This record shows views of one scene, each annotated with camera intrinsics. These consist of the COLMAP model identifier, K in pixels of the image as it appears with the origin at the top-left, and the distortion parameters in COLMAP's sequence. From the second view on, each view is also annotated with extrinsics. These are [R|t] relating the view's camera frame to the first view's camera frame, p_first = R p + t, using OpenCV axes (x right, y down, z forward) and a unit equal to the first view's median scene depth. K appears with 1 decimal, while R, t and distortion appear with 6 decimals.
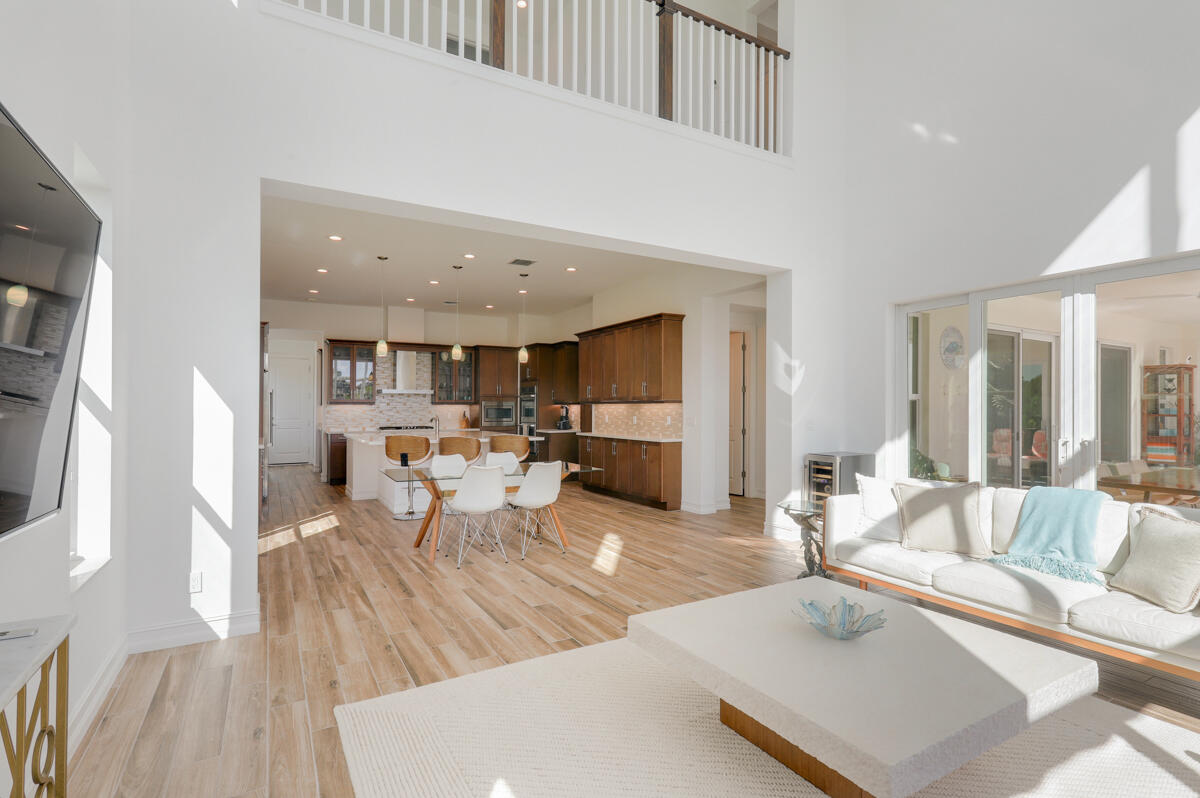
lens RADIAL K [[576.0, 0, 595.4], [0, 576.0, 400.6], [0, 0, 1]] dist [-0.000021, 0.000291]
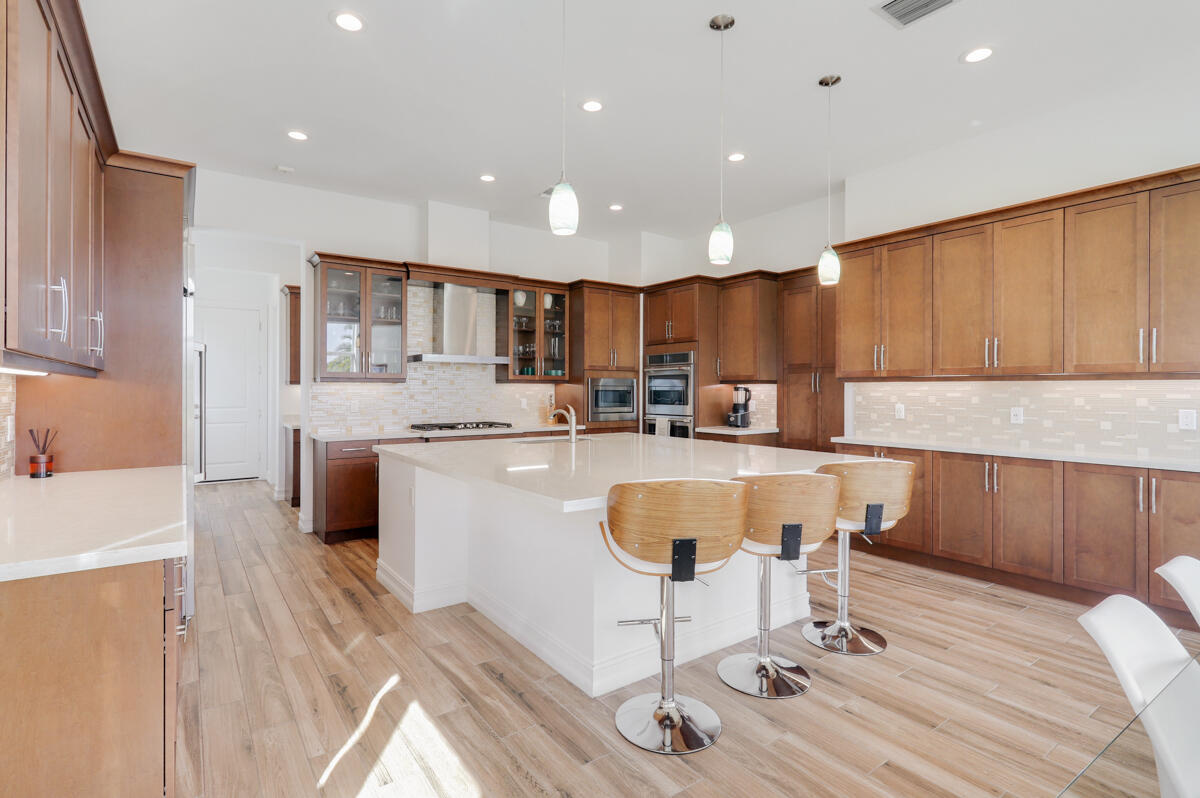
lens RADIAL K [[578.9, 0, 602.3], [0, 578.9, 385.9], [0, 0, 1]] dist [-0.002604, -0.000231]
pose [[0.993564, 0.002325, 0.113252, -0.396822], [-0.003208, 0.999966, 0.007616, 0.007943], [-0.113231, -0.007930, 0.993537, 0.678094]]
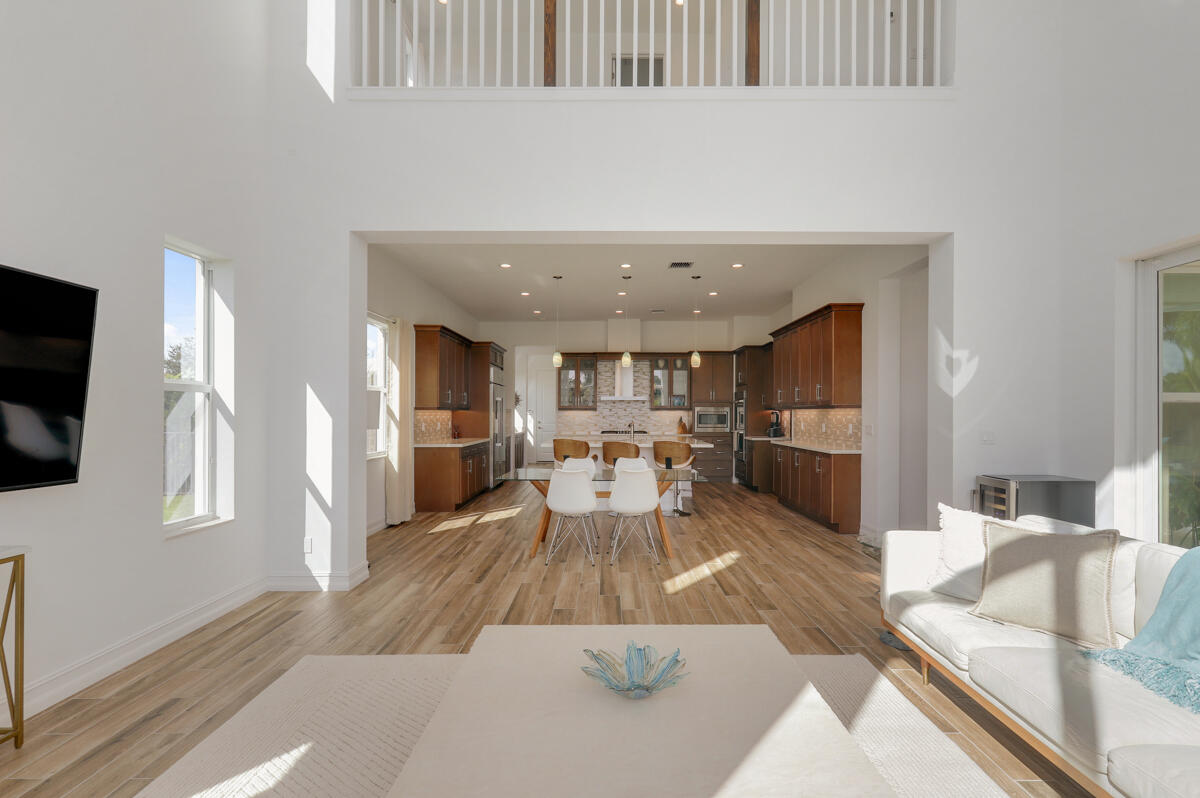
lens RADIAL K [[576.8, 0, 600.9], [0, 576.8, 407.1], [0, 0, 1]] dist [0.000387, 0.000558]
pose [[0.866954, -0.005592, -0.498357, 0.255312], [0.006462, 0.999979, 0.000021, 0.000716], [0.498346, -0.003239, 0.866972, 0.085295]]
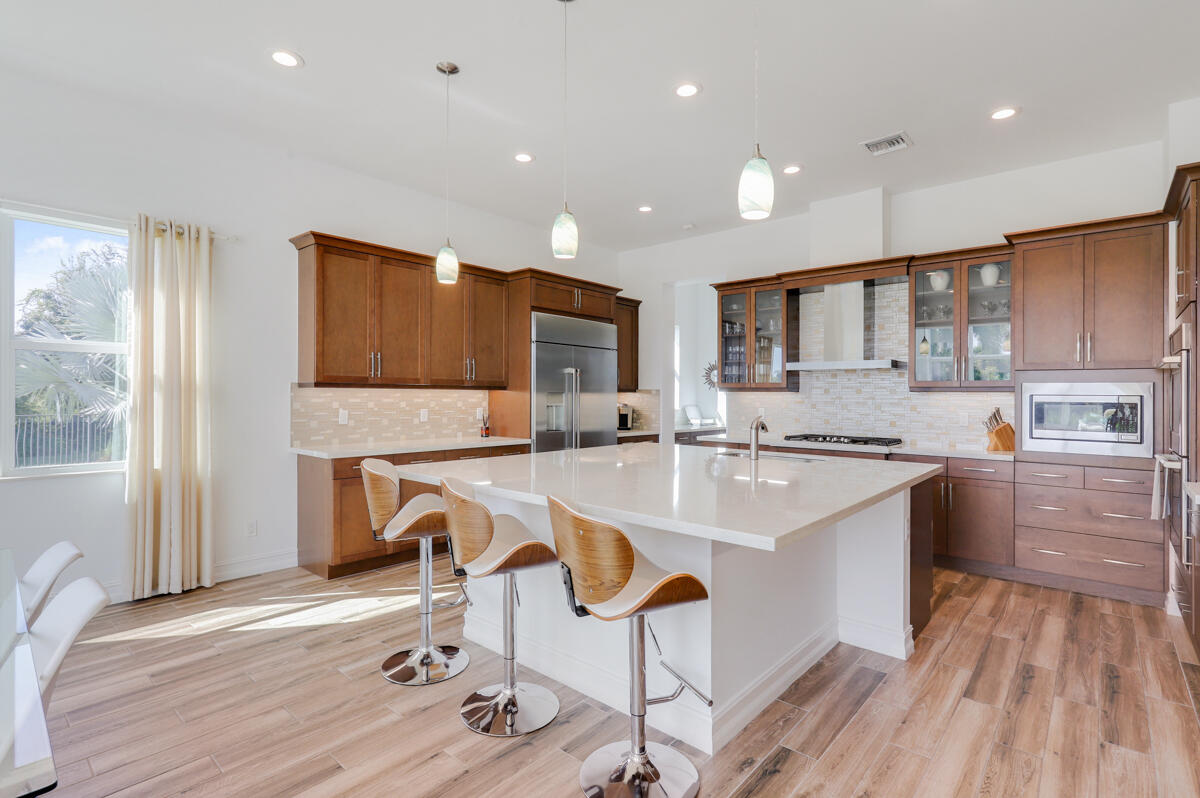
lens RADIAL K [[584.5, 0, 590.6], [0, 584.5, 385.8], [0, 0, 1]] dist [-0.001274, -0.000526]
pose [[0.316774, -0.010765, -0.948440, 0.115848], [0.003761, 0.999942, -0.010093, 0.009517], [0.948493, -0.000370, 0.316796, 0.983579]]
